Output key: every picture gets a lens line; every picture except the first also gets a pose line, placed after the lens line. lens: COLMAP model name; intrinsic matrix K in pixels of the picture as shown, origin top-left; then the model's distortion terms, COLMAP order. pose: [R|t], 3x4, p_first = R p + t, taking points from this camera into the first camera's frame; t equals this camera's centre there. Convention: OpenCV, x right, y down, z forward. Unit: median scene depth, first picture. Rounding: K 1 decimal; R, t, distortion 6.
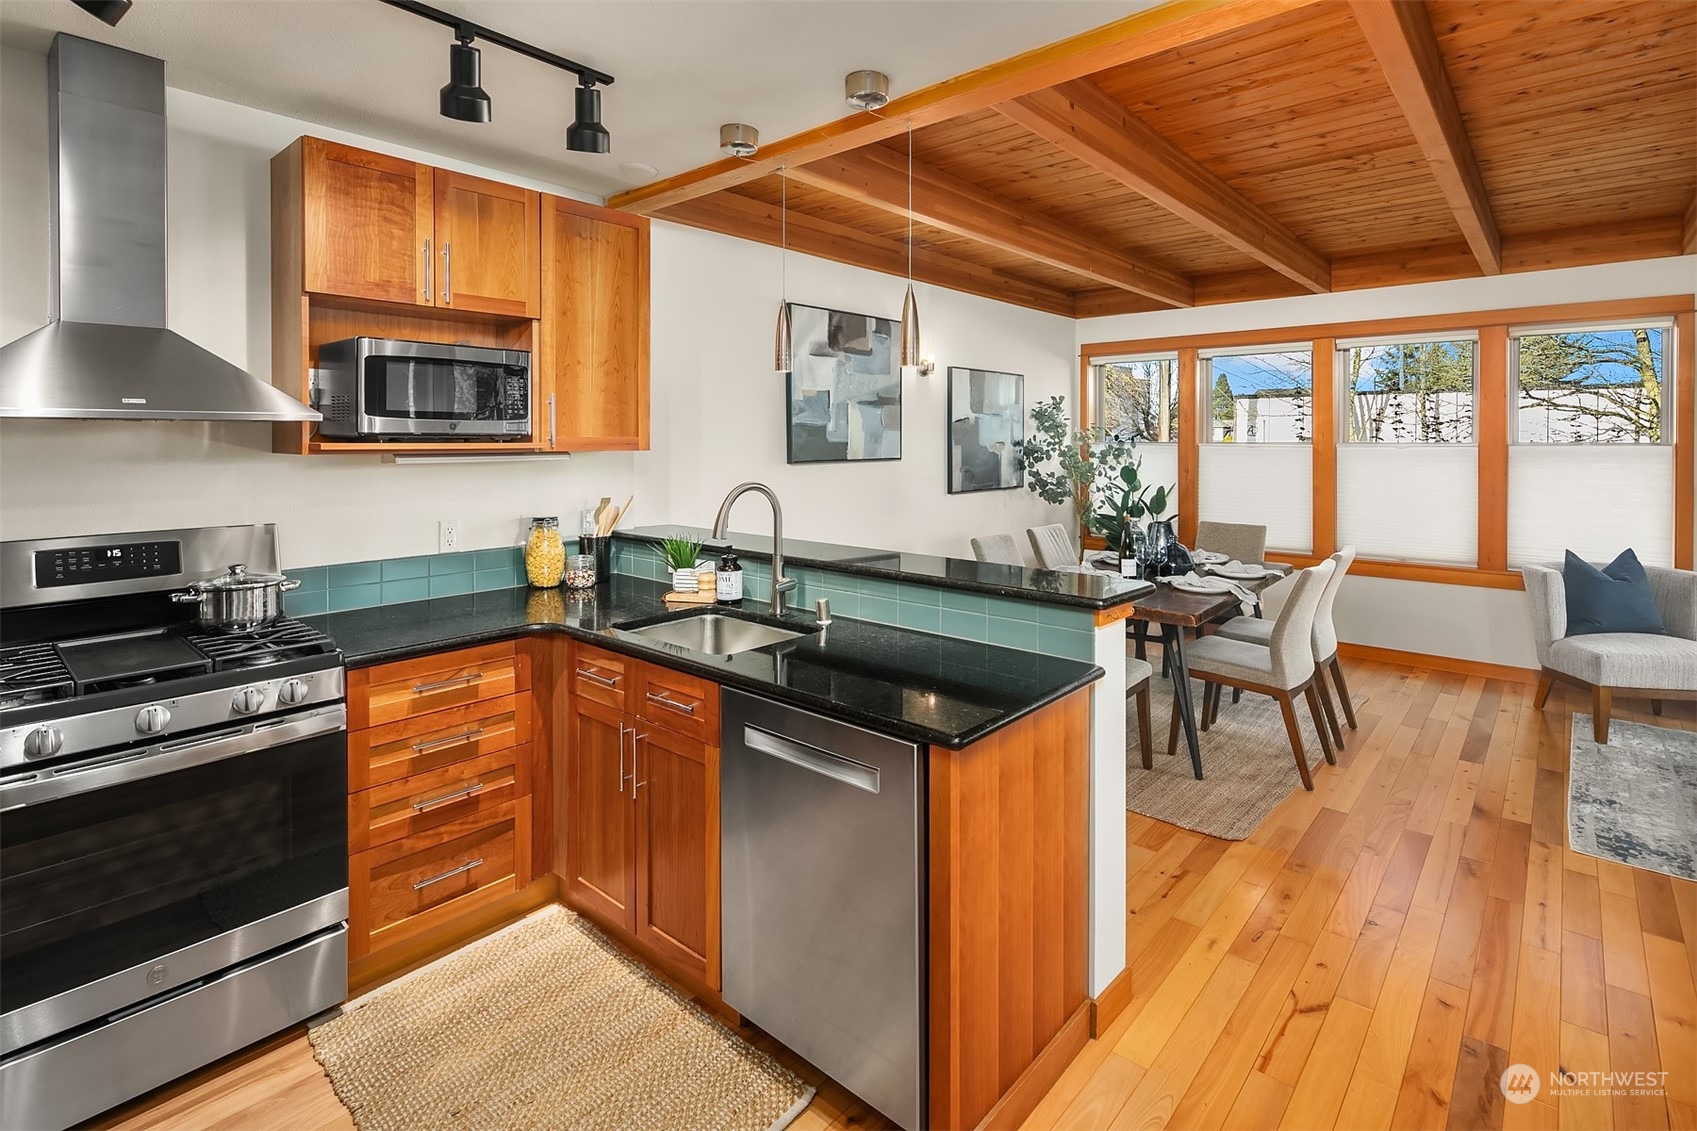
lens RADIAL K [[819.1, 0, 847.2], [0, 819.1, 451.7], [0, 0, 1]] dist [-0.000030, 0.000207]
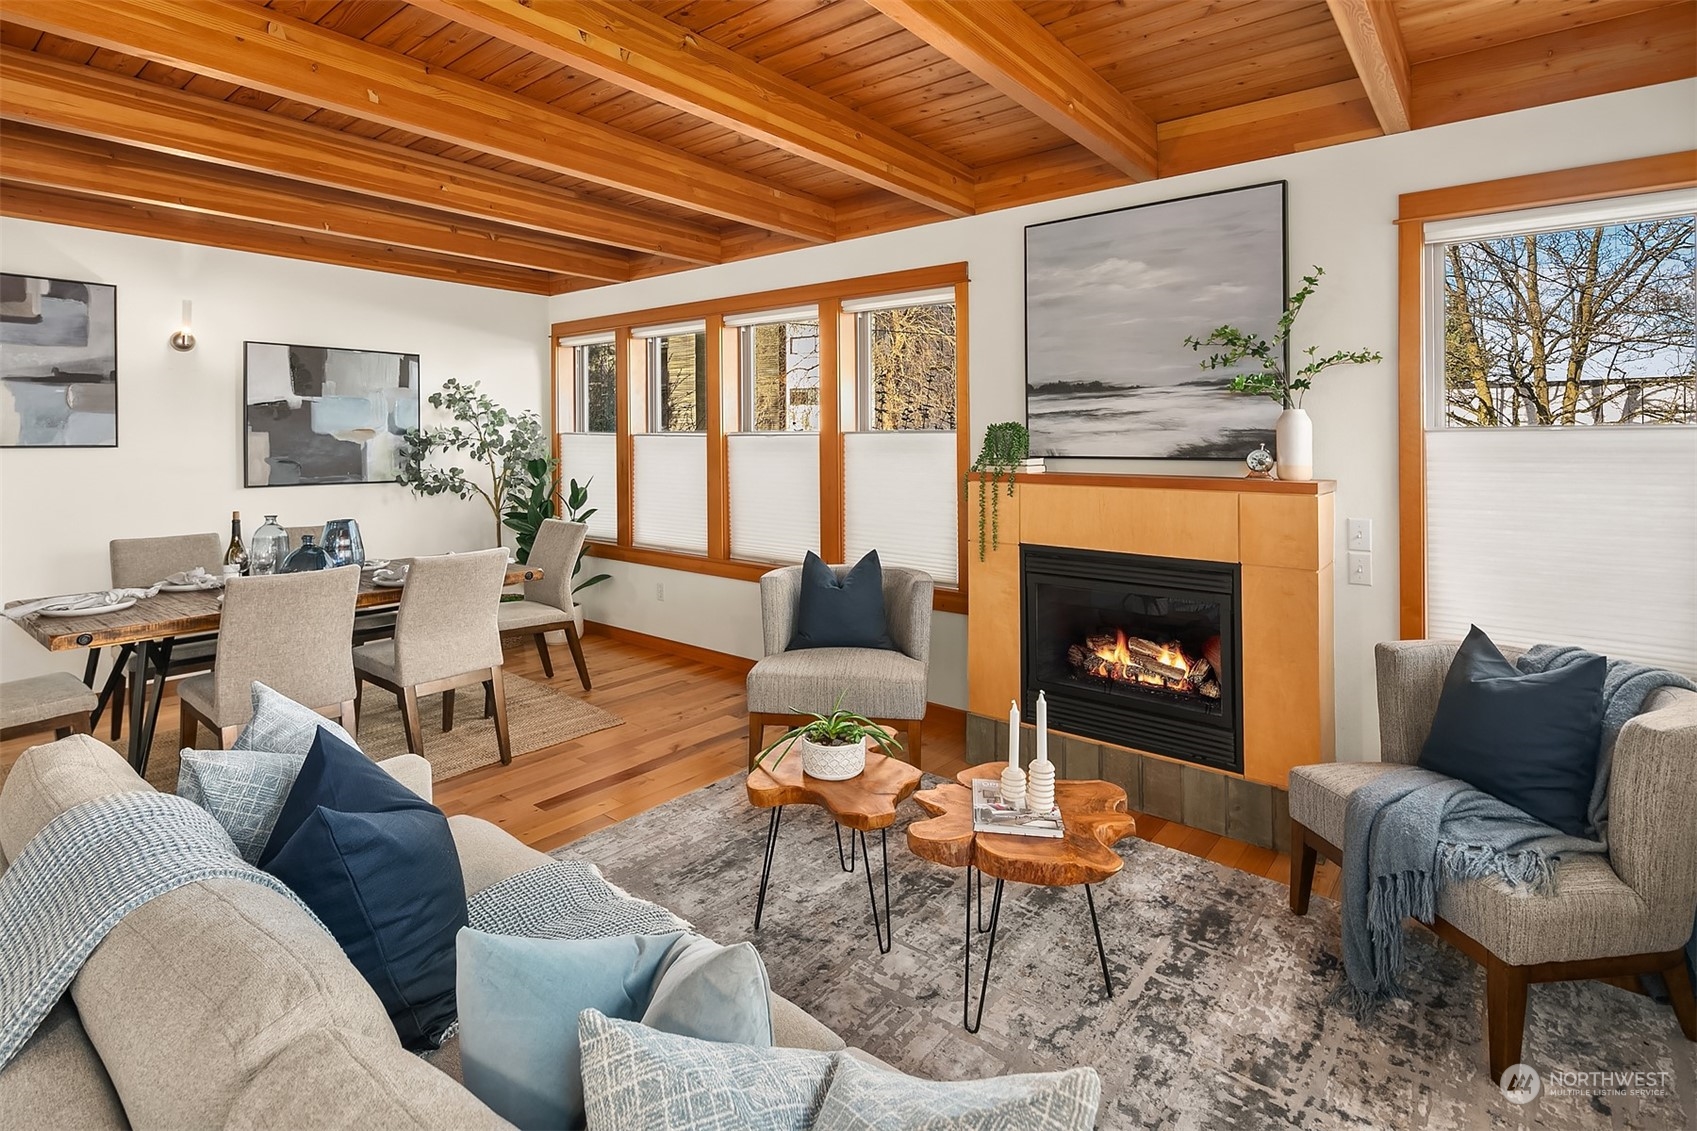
lens RADIAL K [[830.8, 0, 882.3], [0, 830.8, 428.5], [0, 0, 1]] dist [0.002580, -0.000435]
pose [[0.998783, 0.004384, 0.049122, 0.818649], [-0.003046, 0.999623, -0.027292, 0.011398], [-0.049223, 0.027109, 0.998420, 0.096956]]
